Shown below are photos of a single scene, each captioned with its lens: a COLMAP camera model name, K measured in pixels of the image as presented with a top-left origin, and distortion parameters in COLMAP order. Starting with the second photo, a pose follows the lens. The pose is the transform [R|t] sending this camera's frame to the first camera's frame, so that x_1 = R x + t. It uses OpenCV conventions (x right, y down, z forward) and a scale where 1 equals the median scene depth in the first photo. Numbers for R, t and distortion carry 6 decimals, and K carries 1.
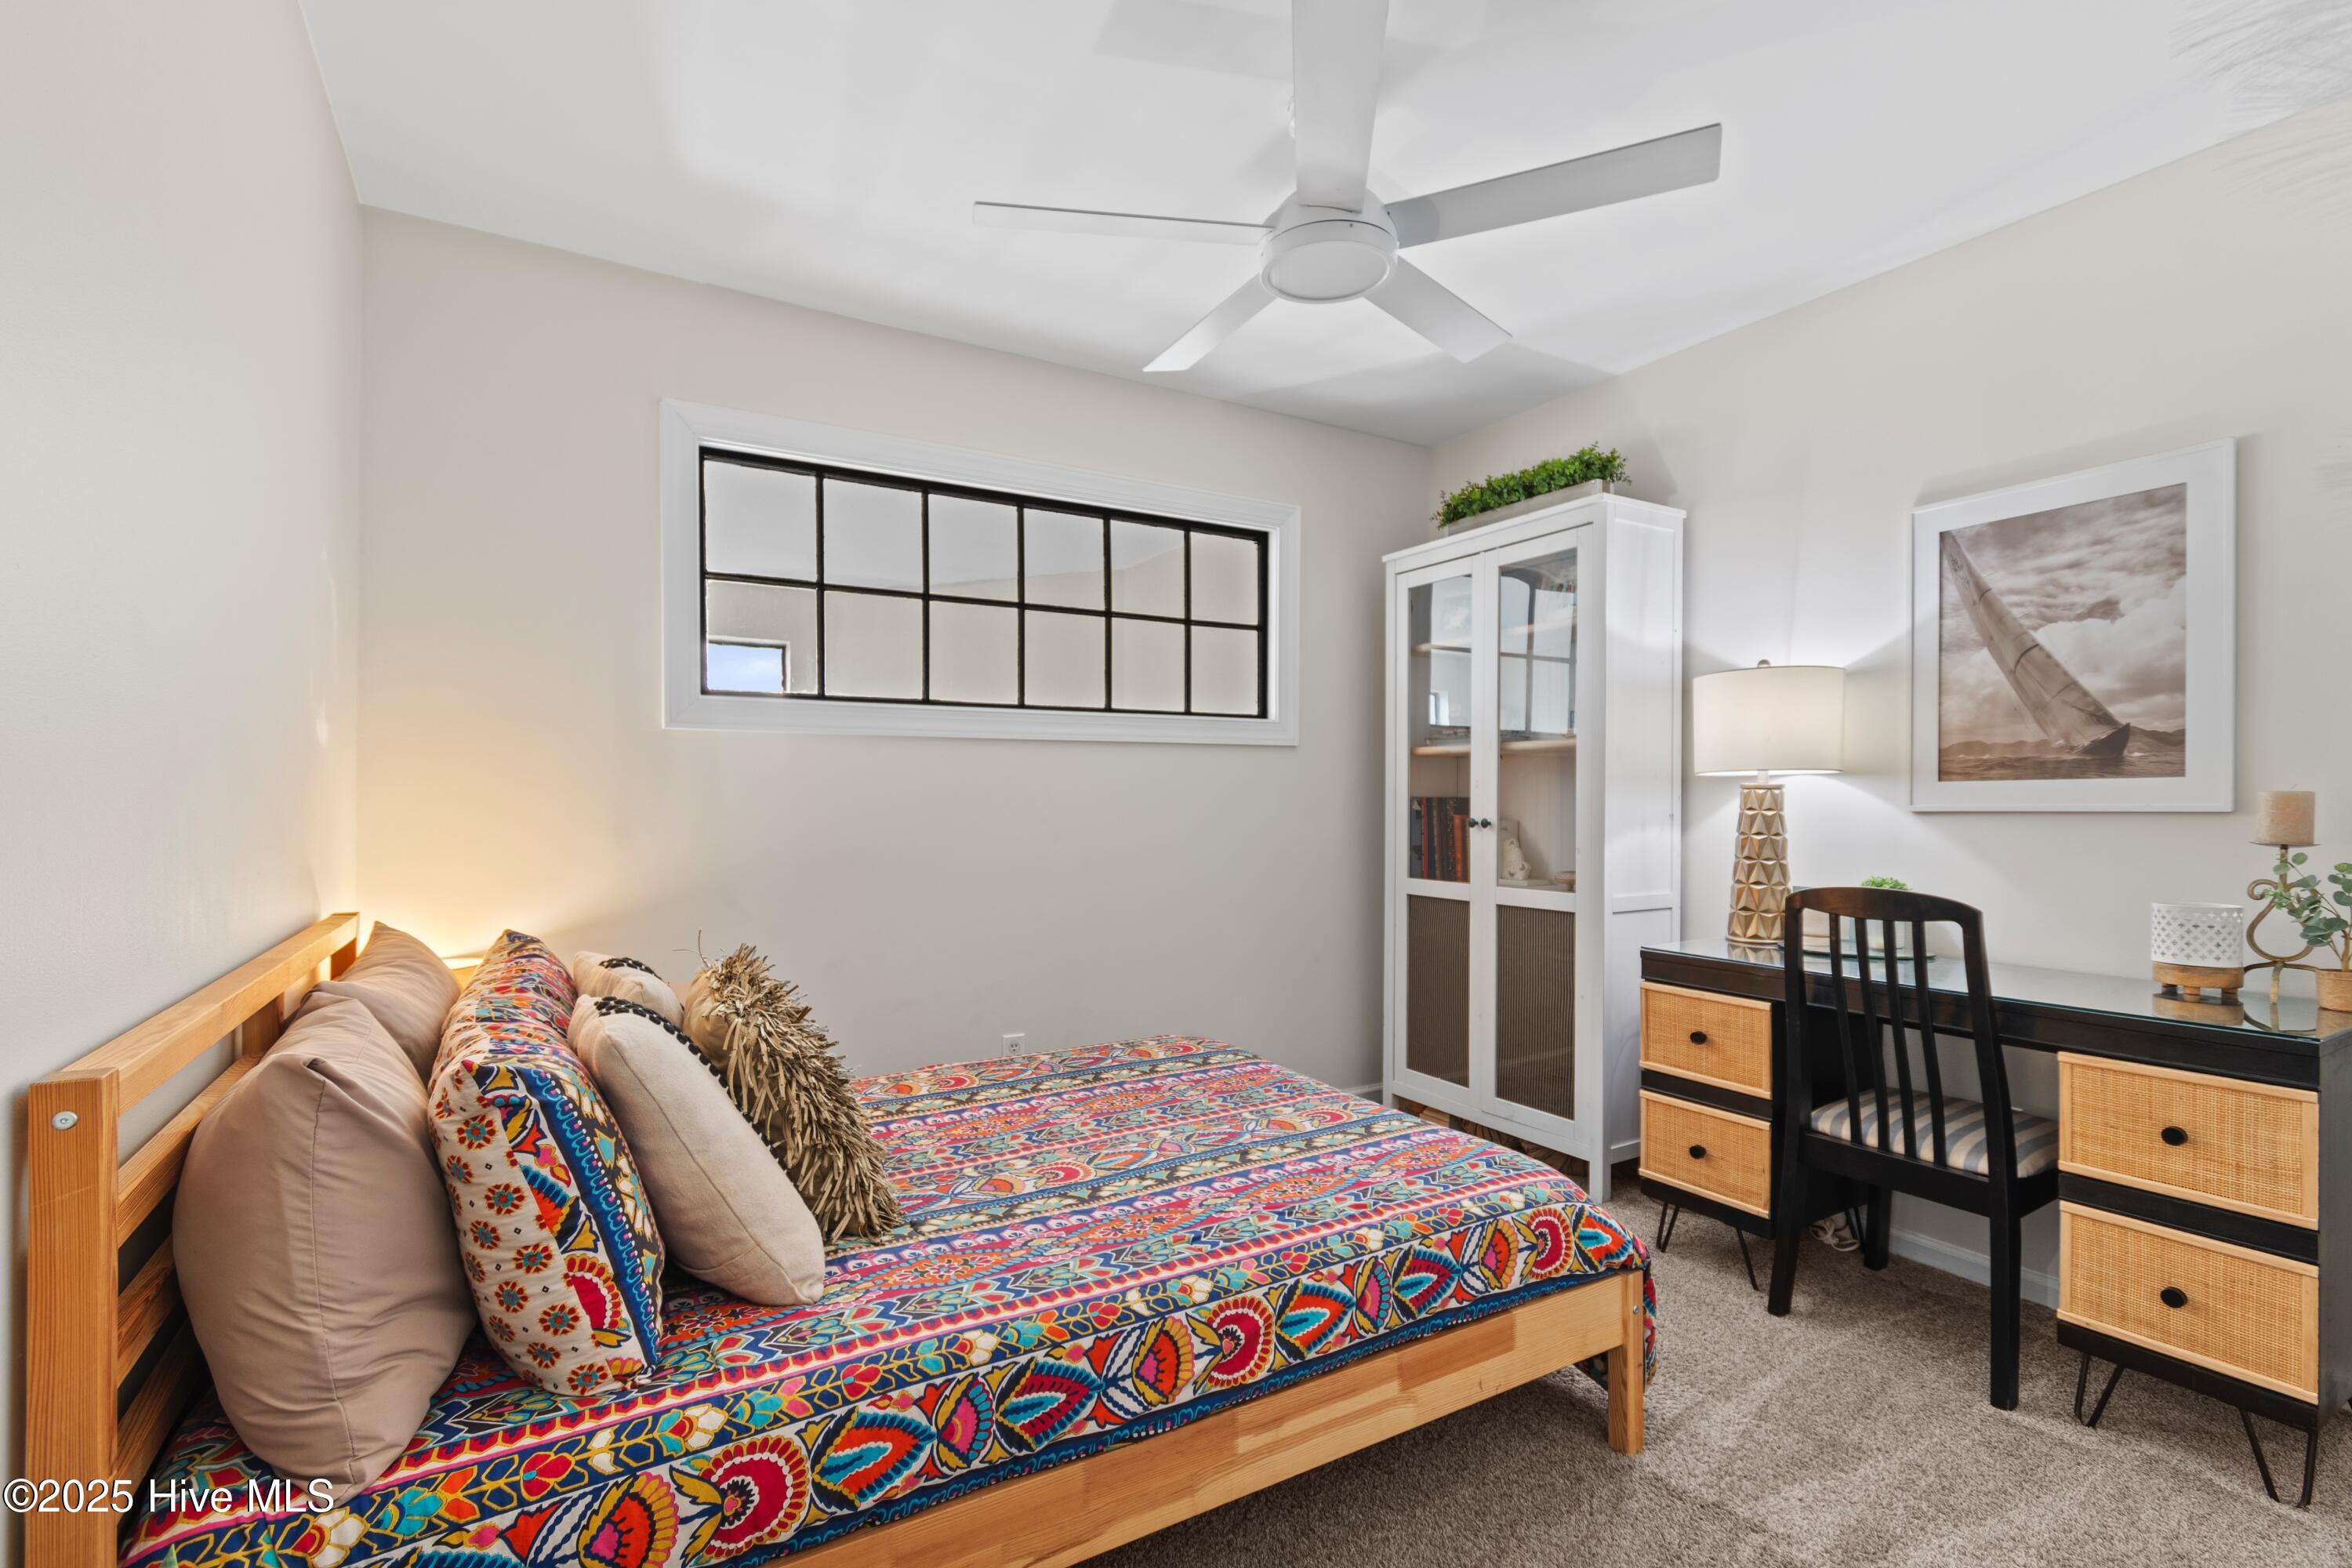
lens RADIAL K [[1034.2, 0, 1183.6], [0, 1034.2, 803.0], [0, 0, 1]] dist [0.003438, -0.000247]
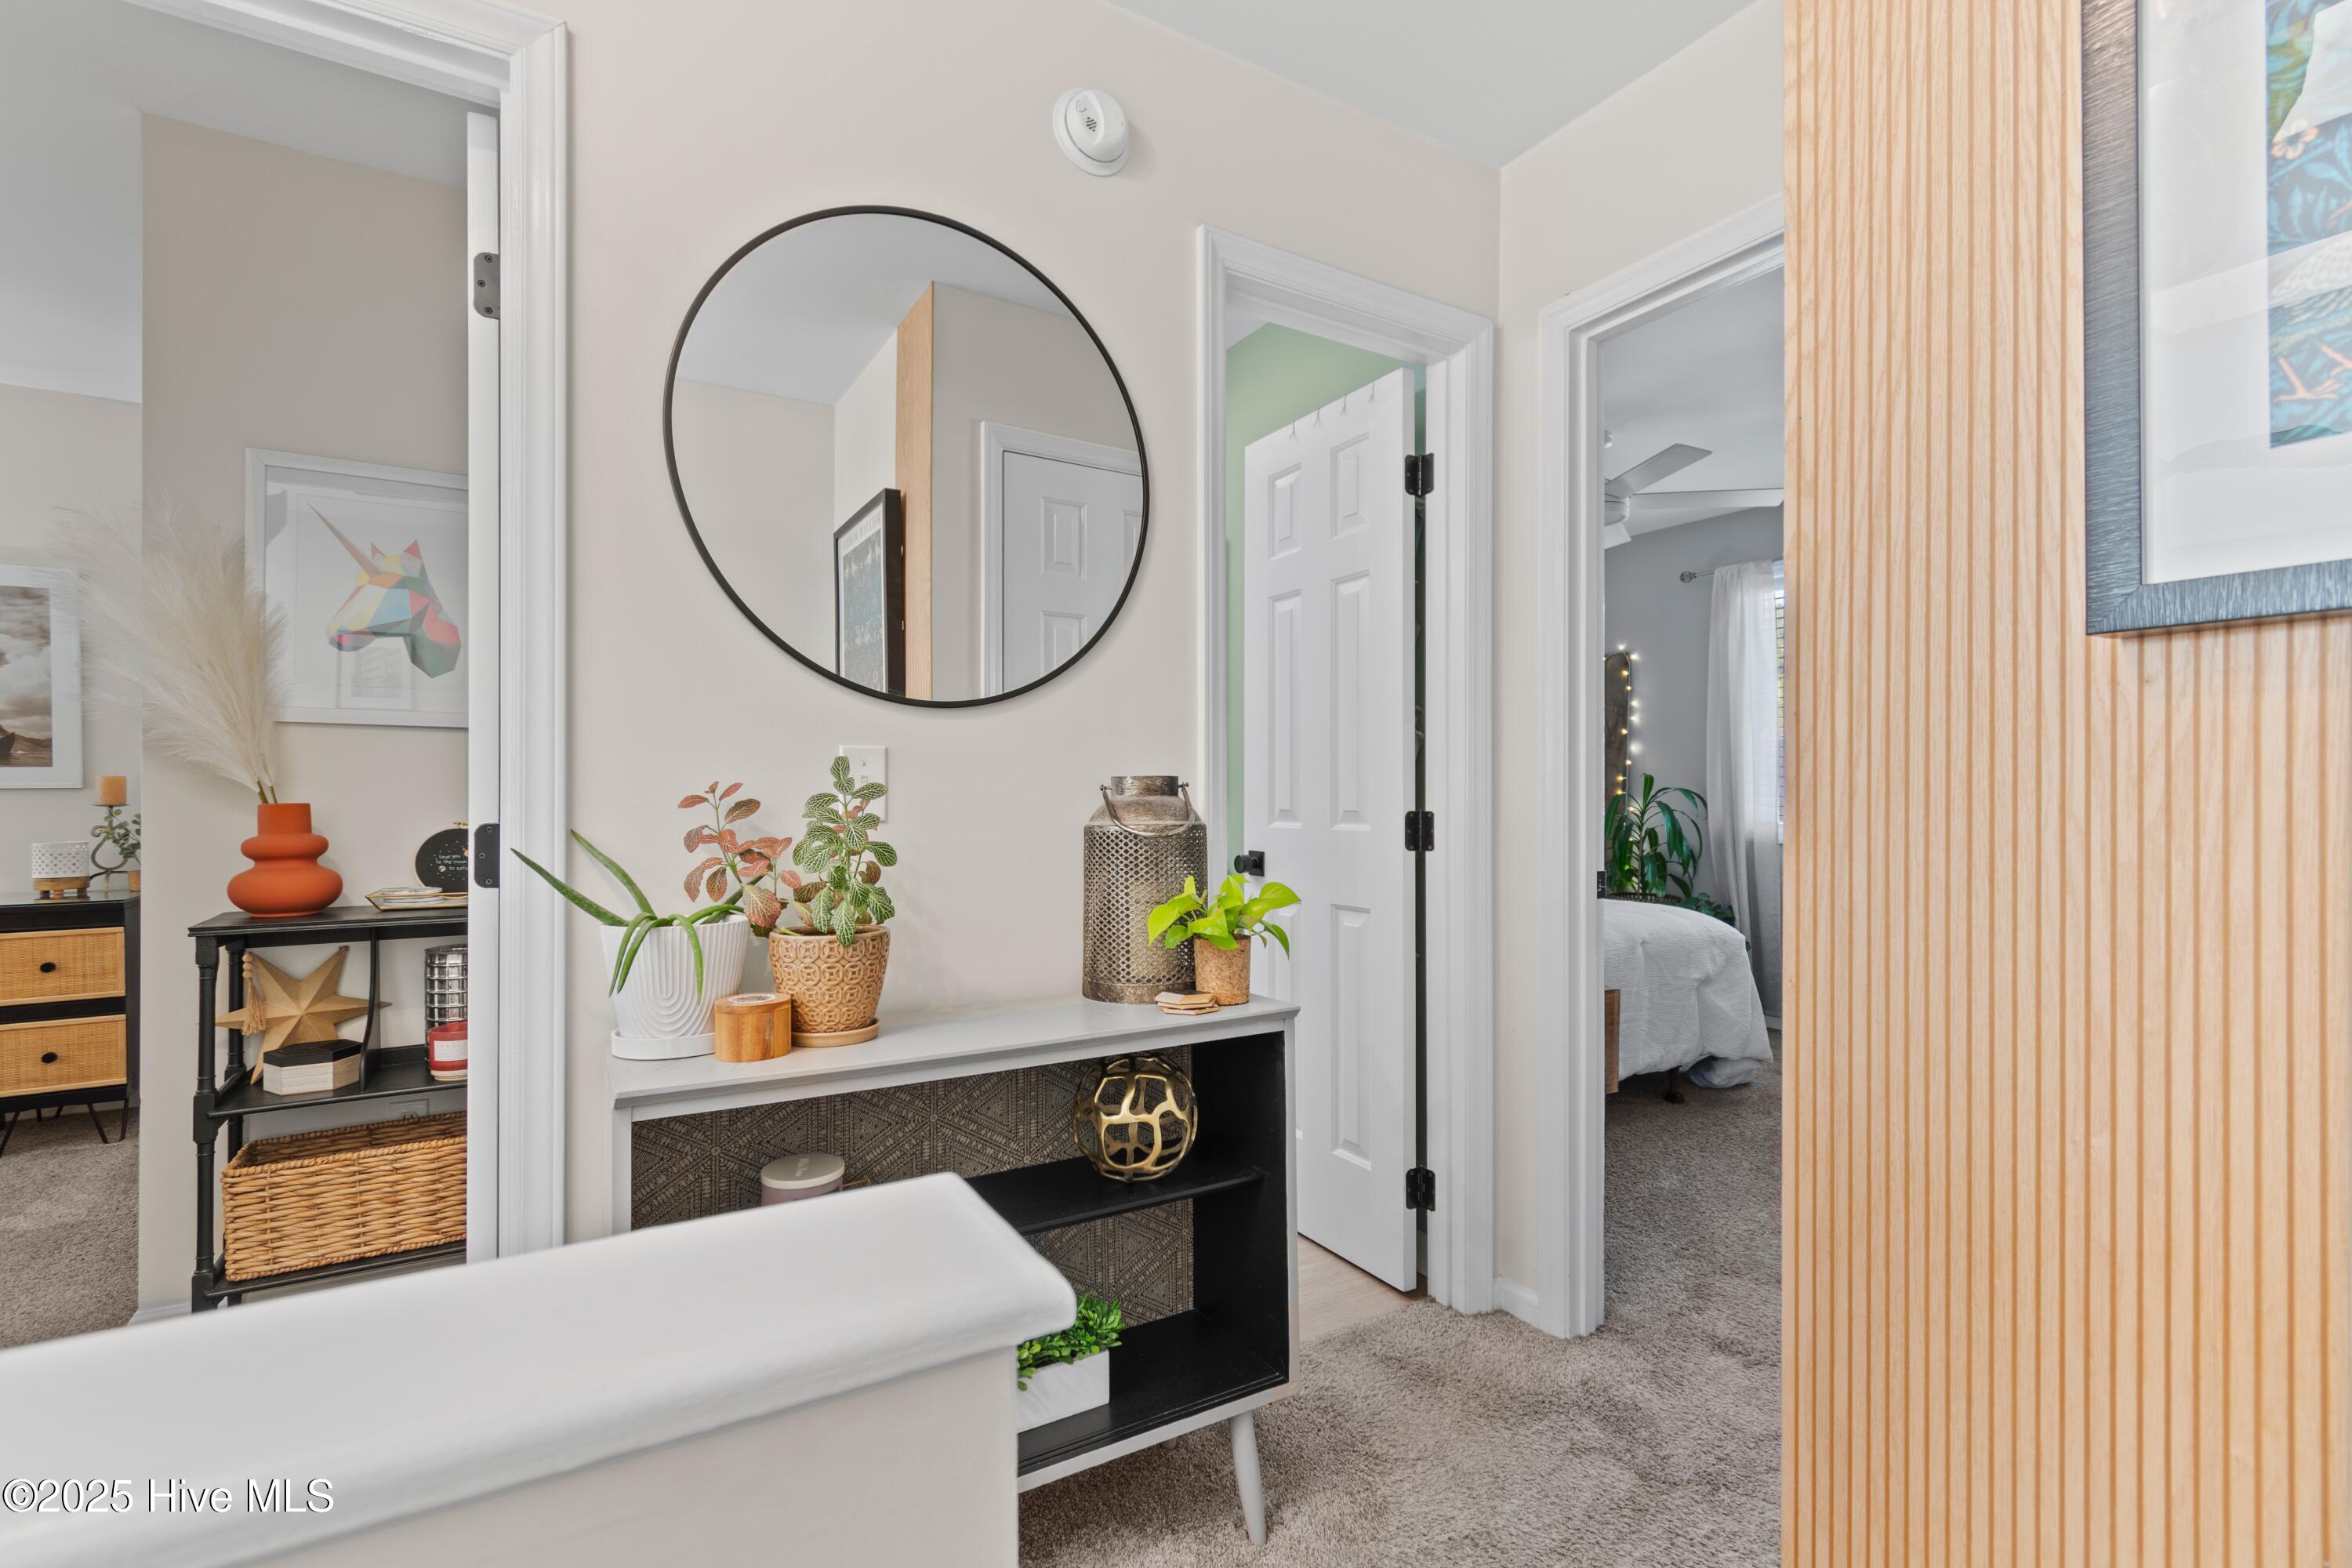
lens RADIAL K [[1034.2, 0, 1157.9], [0, 1034.2, 790.6], [0, 0, 1]] dist [0.003438, -0.000247]
pose [[-0.005303, -0.009638, 0.999939, -0.737796], [0.011326, 0.999889, 0.009698, 0.017364], [-0.999922, 0.011377, -0.005193, -0.795739]]
